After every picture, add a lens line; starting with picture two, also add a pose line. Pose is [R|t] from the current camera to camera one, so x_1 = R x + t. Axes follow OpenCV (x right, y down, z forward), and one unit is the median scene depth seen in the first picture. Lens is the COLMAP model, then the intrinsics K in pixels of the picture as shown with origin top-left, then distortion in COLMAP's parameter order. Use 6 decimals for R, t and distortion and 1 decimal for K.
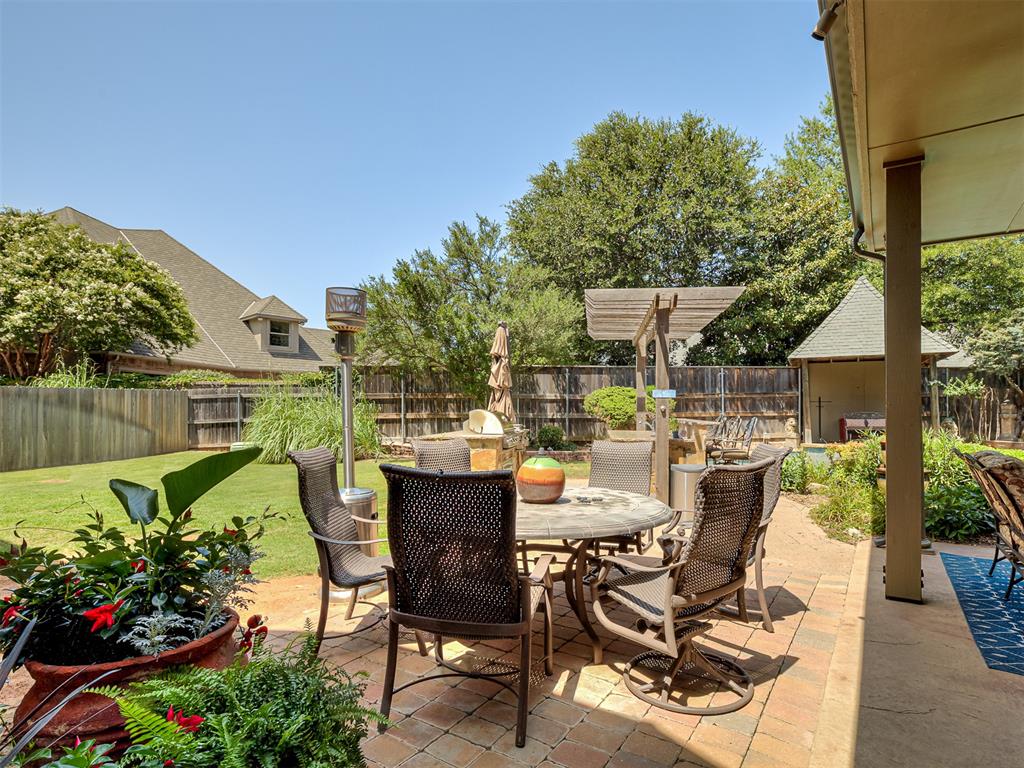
lens RADIAL K [[556.2, 0, 527.7], [0, 556.2, 412.0], [0, 0, 1]] dist [-0.002101, -0.000445]
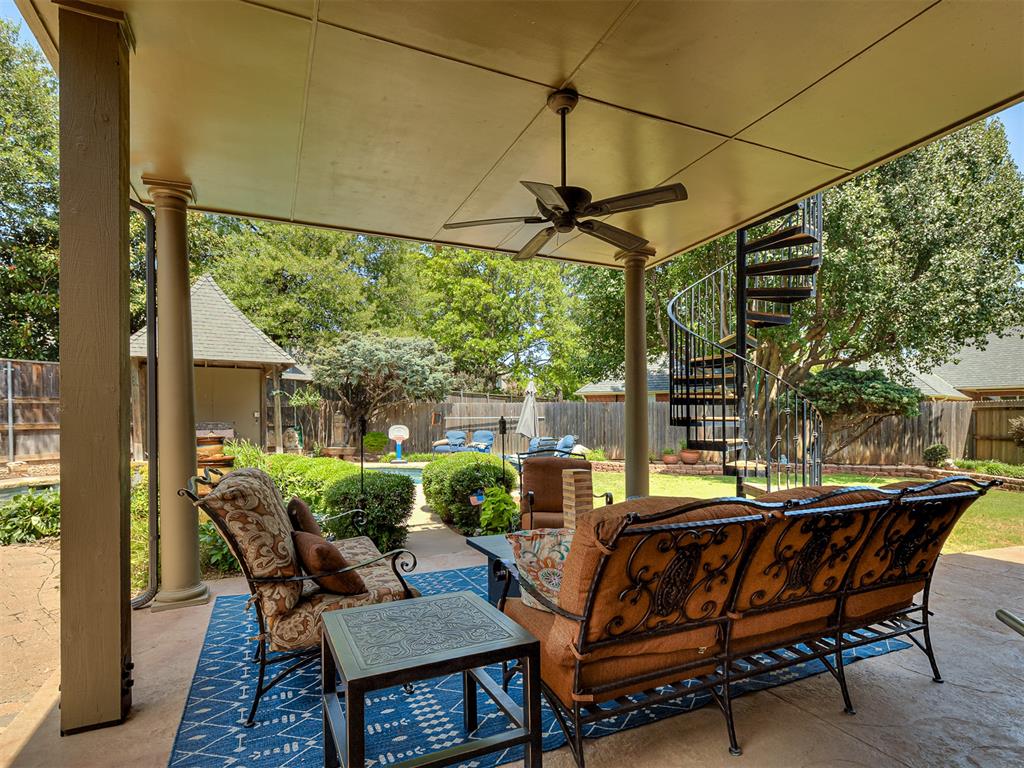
lens RADIAL K [[556.2, 0, 527.7], [0, 556.2, 412.0], [0, 0, 1]] dist [-0.002101, -0.000445]
pose [[0.534787, 0.008890, 0.844940, 0.113452], [0.007914, 0.999848, -0.015529, 0.001462], [-0.844950, 0.014991, 0.534635, 0.072556]]
